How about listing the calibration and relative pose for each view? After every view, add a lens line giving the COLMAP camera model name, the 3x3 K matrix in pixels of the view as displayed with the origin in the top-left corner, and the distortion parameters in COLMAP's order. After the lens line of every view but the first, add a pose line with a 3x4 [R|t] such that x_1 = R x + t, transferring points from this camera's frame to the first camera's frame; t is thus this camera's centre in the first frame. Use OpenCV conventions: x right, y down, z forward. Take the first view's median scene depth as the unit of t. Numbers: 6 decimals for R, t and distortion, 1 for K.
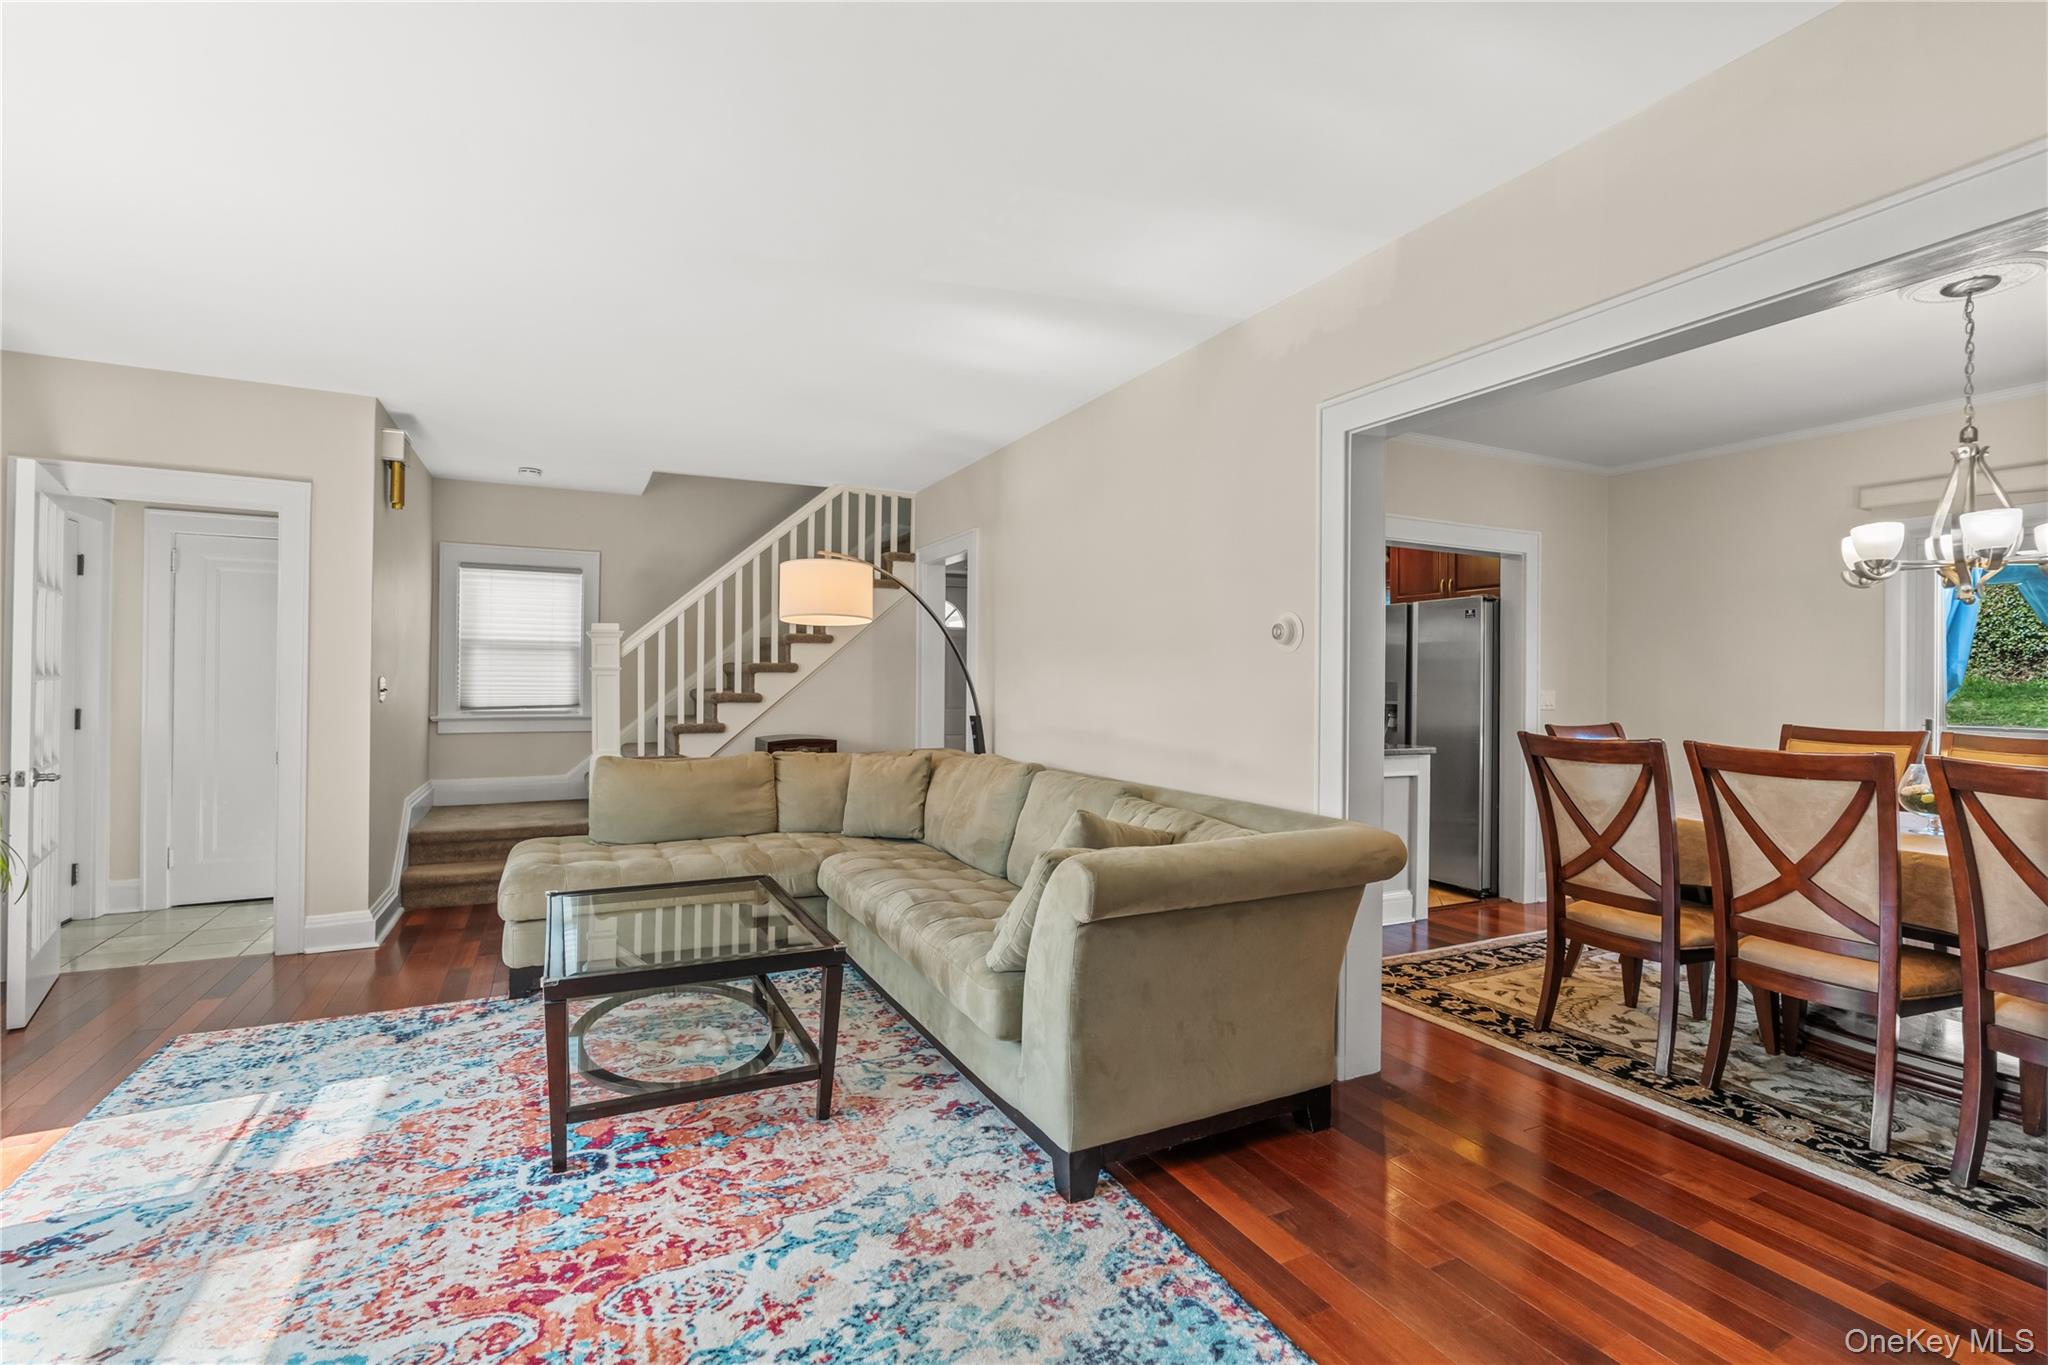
lens RADIAL K [[936.1, 0, 1024.0], [0, 936.1, 682.5], [0, 0, 1]] dist [0.000174, 0.000739]
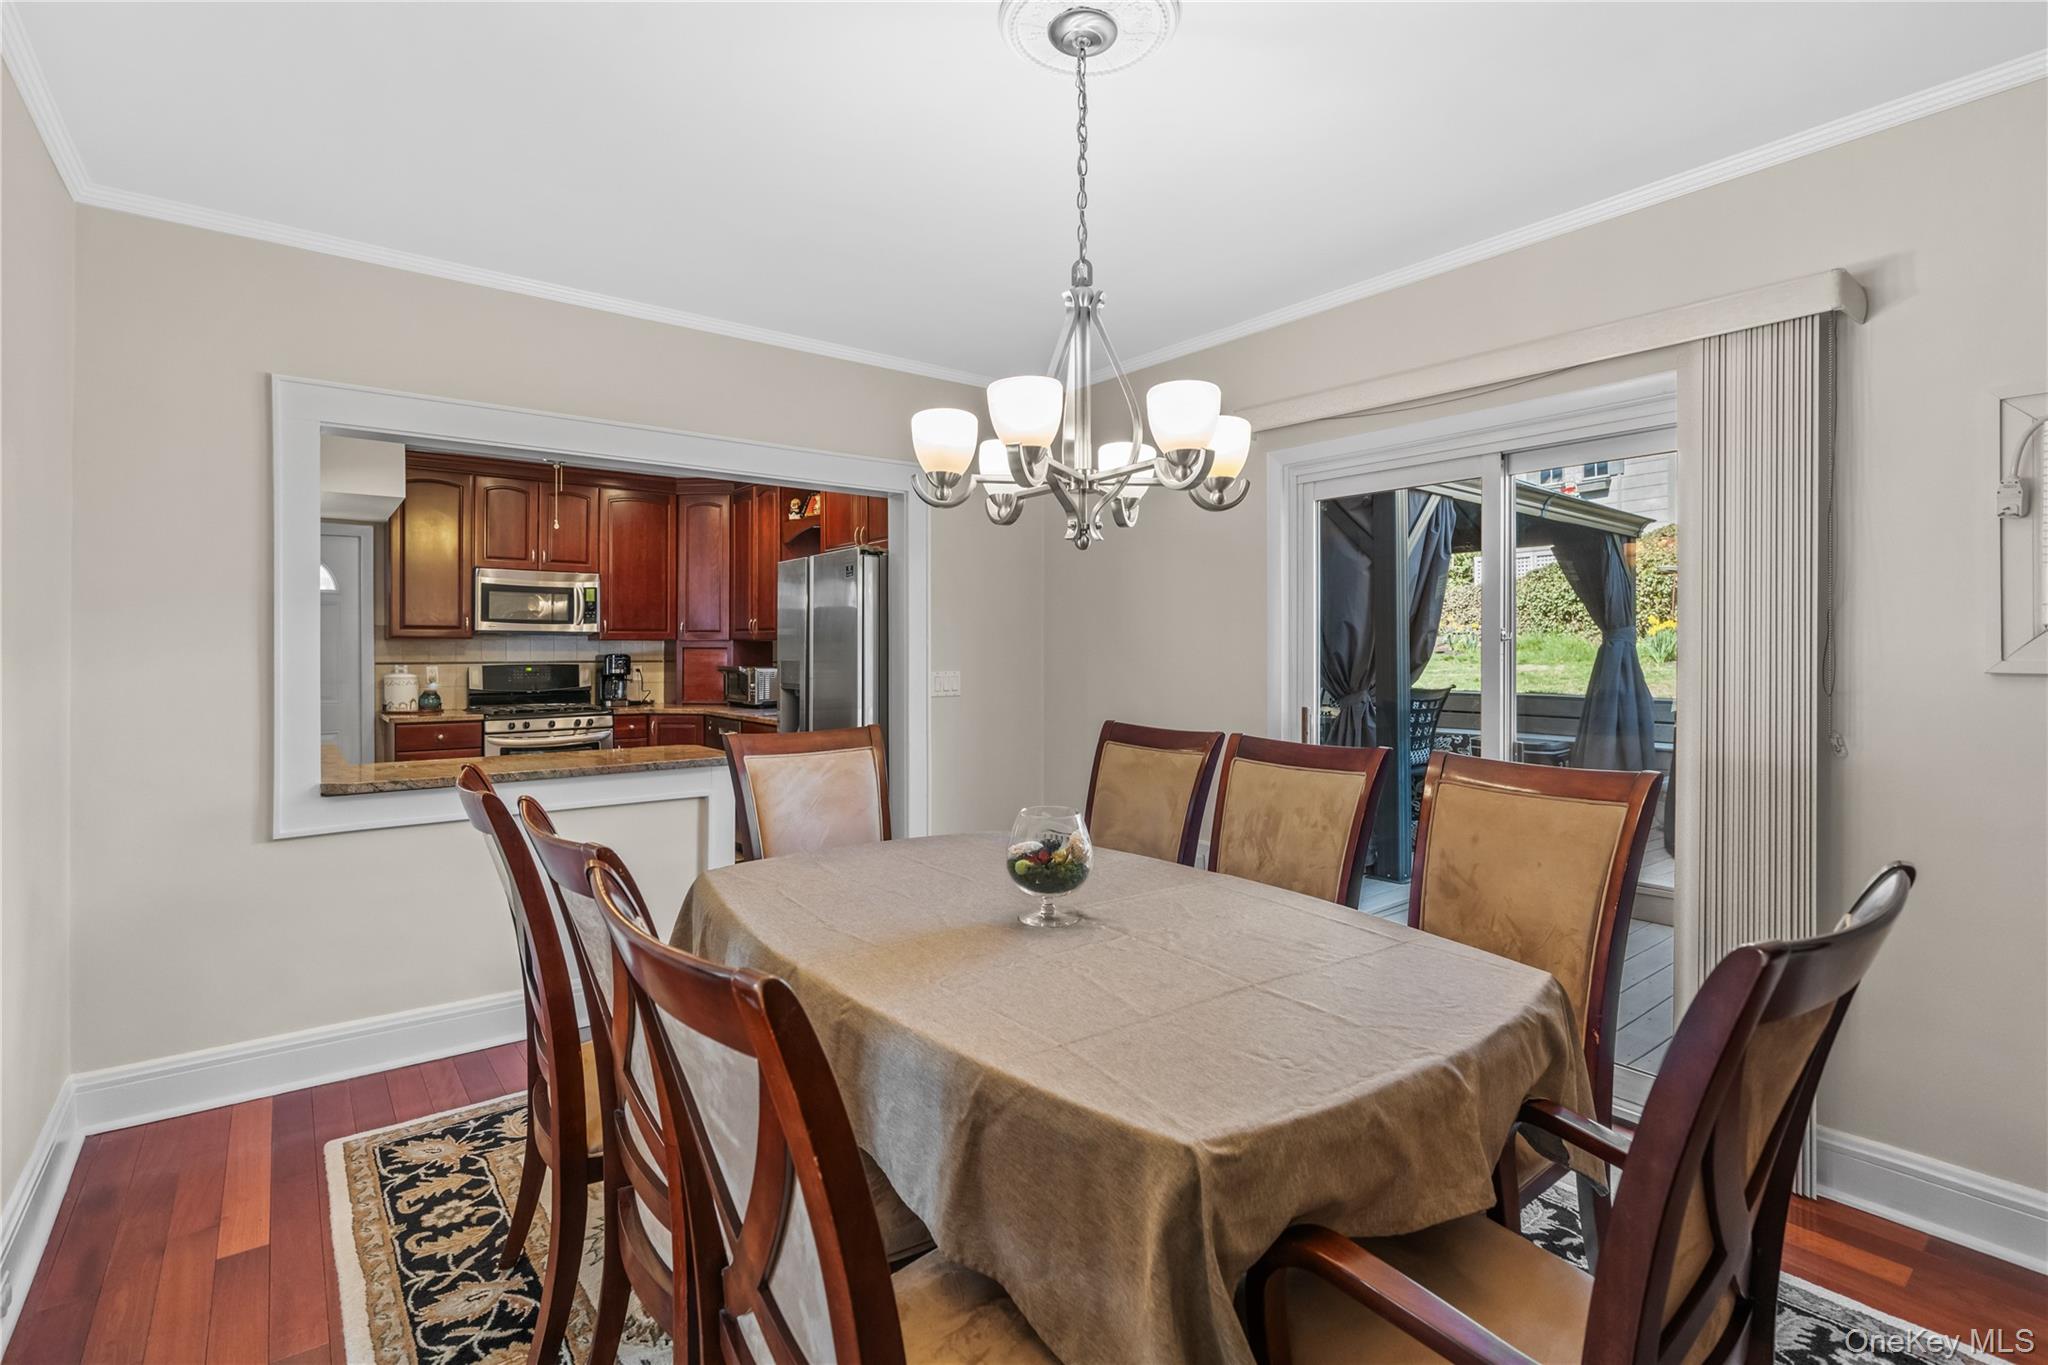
lens RADIAL K [[962.9, 0, 1018.1], [0, 962.9, 652.8], [0, 0, 1]] dist [-0.000961, -0.000159]
pose [[0.979775, -0.012885, 0.199685, 0.906135], [0.011869, 0.999910, 0.006283, -0.020243], [-0.199748, -0.003786, 0.979840, 0.416517]]
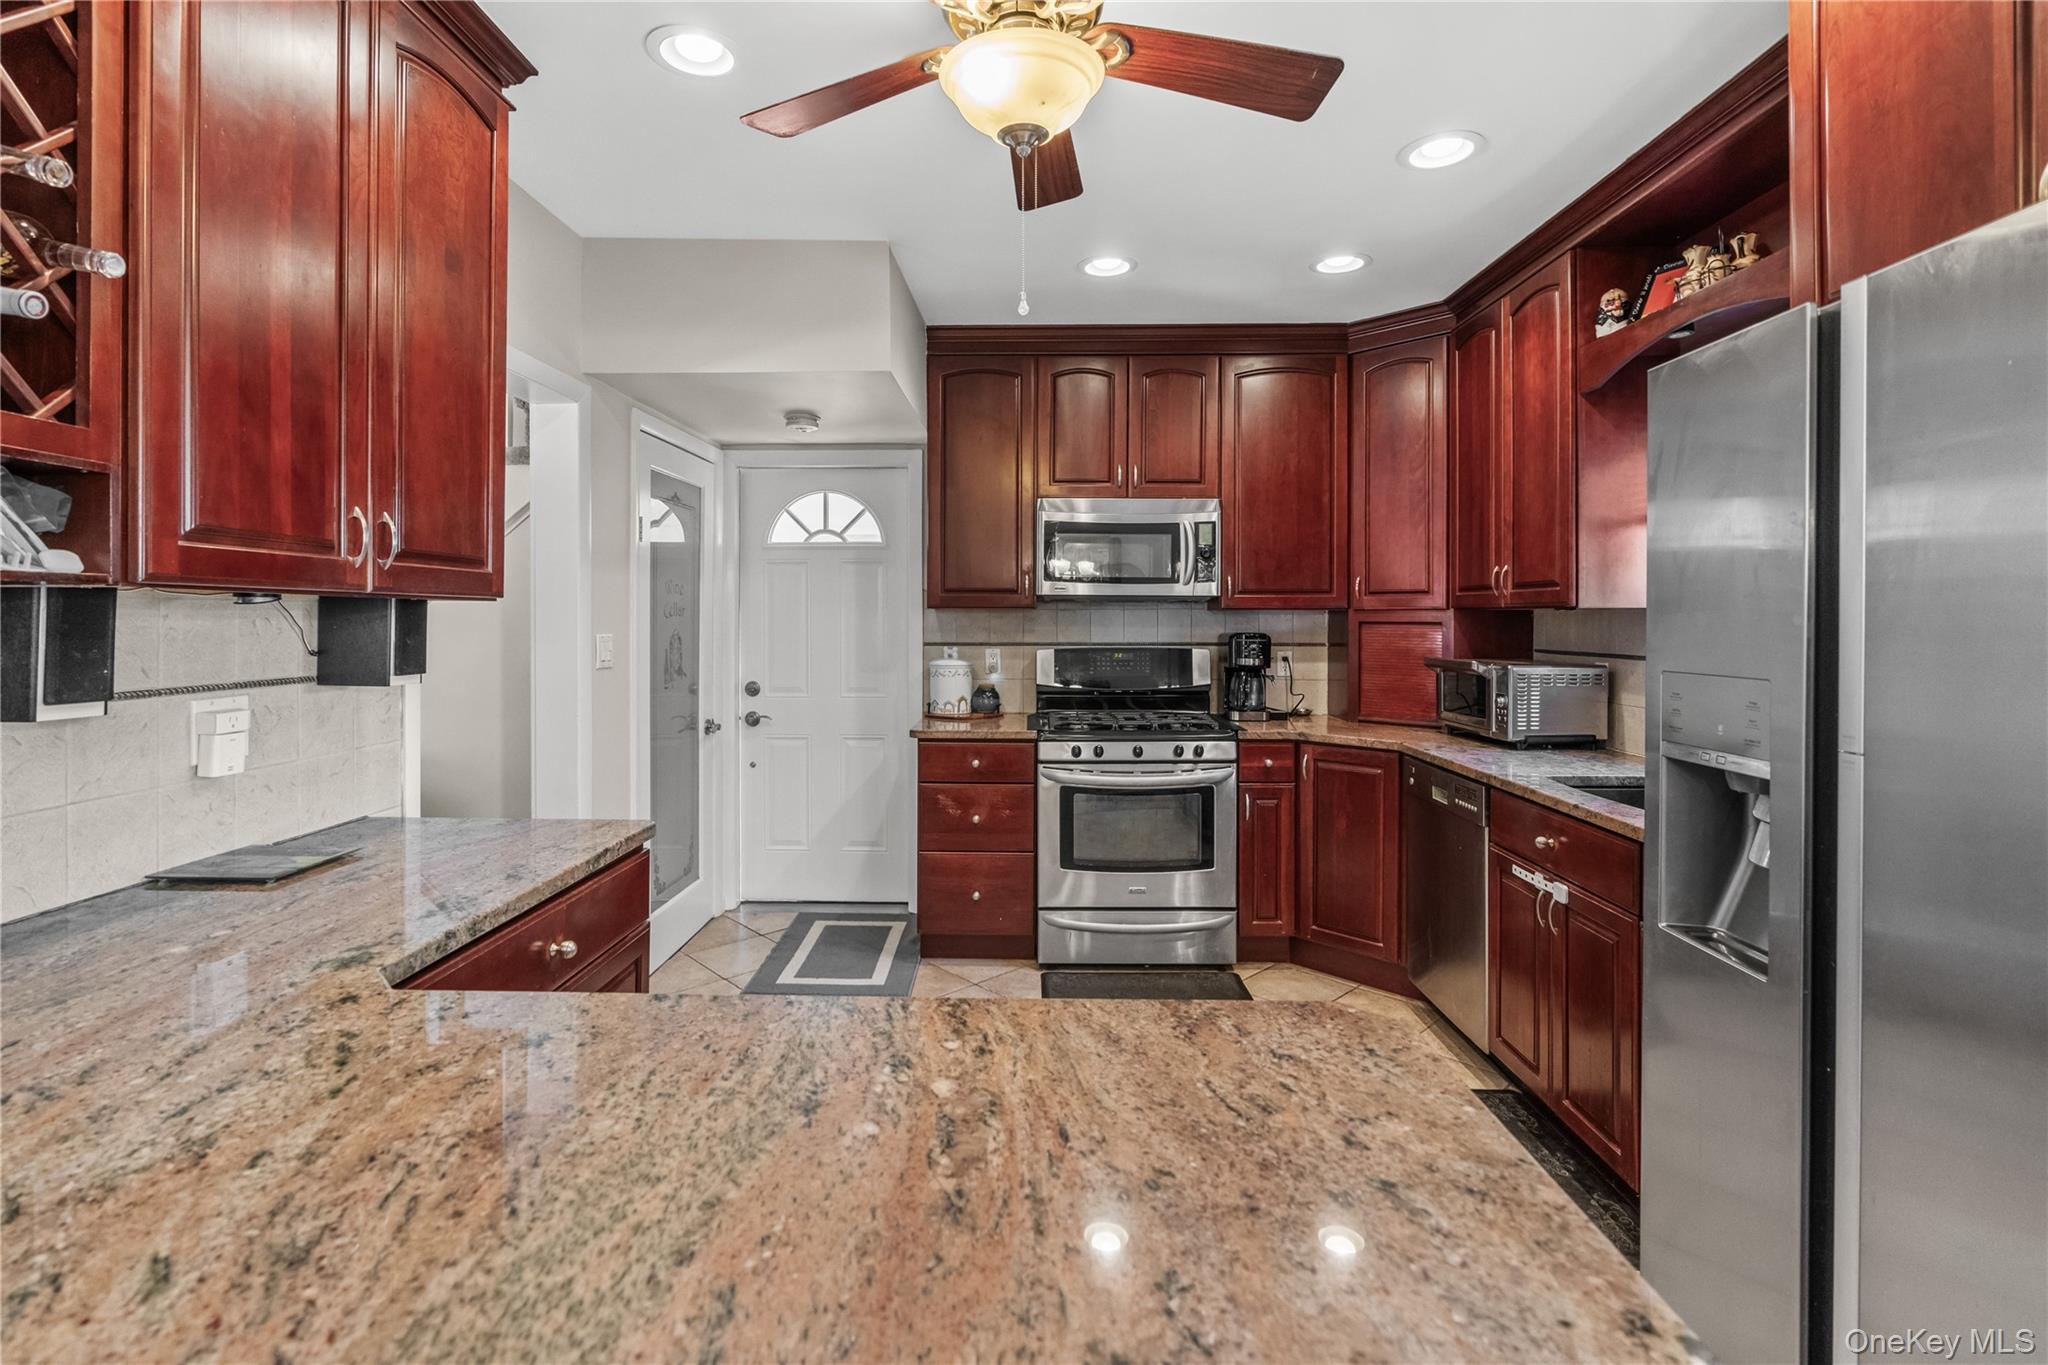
lens RADIAL K [[964.9, 0, 1021.2], [0, 964.9, 620.7], [0, 0, 1]] dist [-0.008477, 0.000413]
pose [[0.889935, -0.010781, -0.455960, 0.756000], [0.009402, 0.999942, -0.005292, -0.027742], [0.455990, 0.000422, 0.889985, 1.547455]]
